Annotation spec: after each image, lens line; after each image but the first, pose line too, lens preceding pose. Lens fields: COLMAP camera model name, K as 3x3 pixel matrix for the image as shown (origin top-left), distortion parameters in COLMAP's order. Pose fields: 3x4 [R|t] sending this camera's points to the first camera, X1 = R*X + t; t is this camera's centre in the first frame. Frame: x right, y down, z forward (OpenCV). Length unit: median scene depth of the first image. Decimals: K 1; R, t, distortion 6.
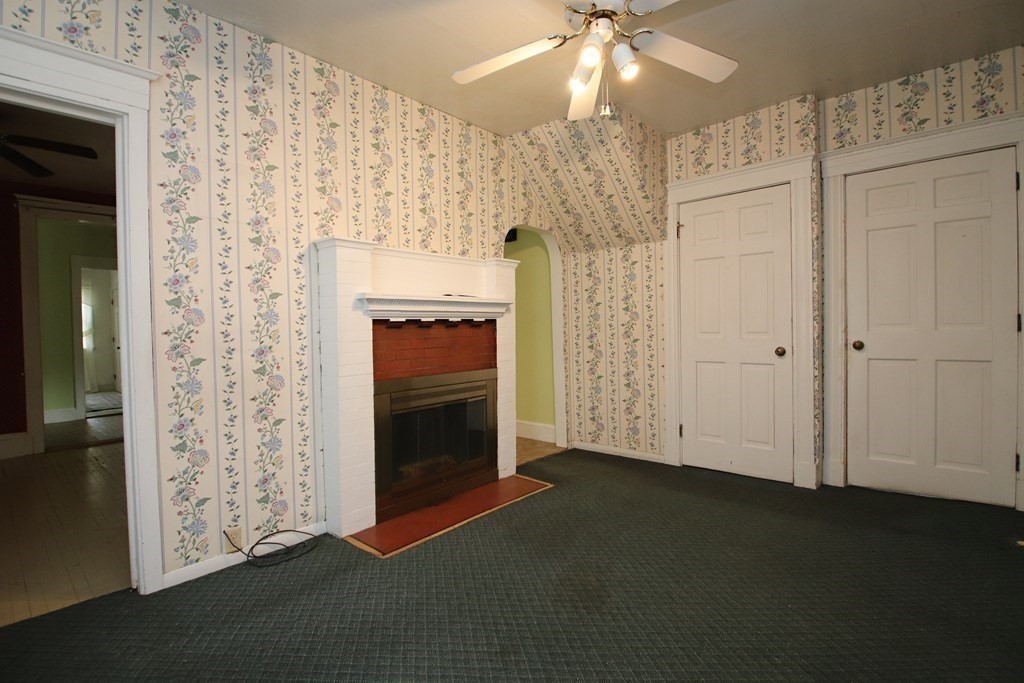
lens RADIAL K [[481.0, 0, 519.2], [0, 481.0, 331.9], [0, 0, 1]] dist [0.014836, -0.018900]
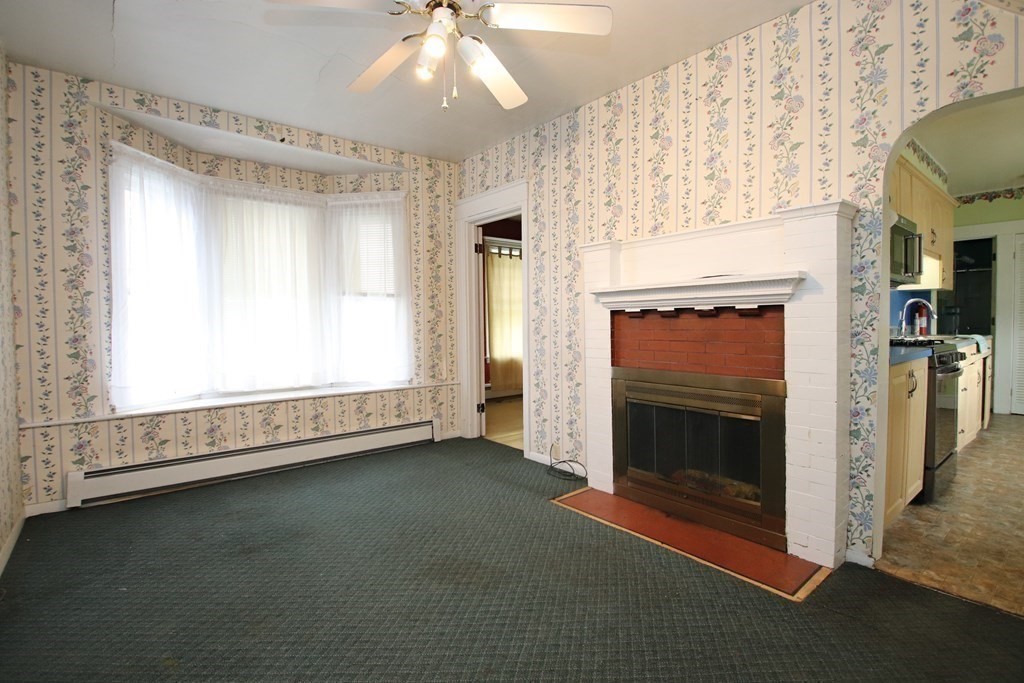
lens RADIAL K [[481.0, 0, 511.5], [0, 481.0, 339.8], [0, 0, 1]] dist [0.014836, -0.018900]
pose [[-0.164731, 0.052187, -0.984957, 0.772916], [-0.004302, 0.998552, 0.053626, -0.014925], [0.986329, 0.013071, -0.164268, 0.889802]]
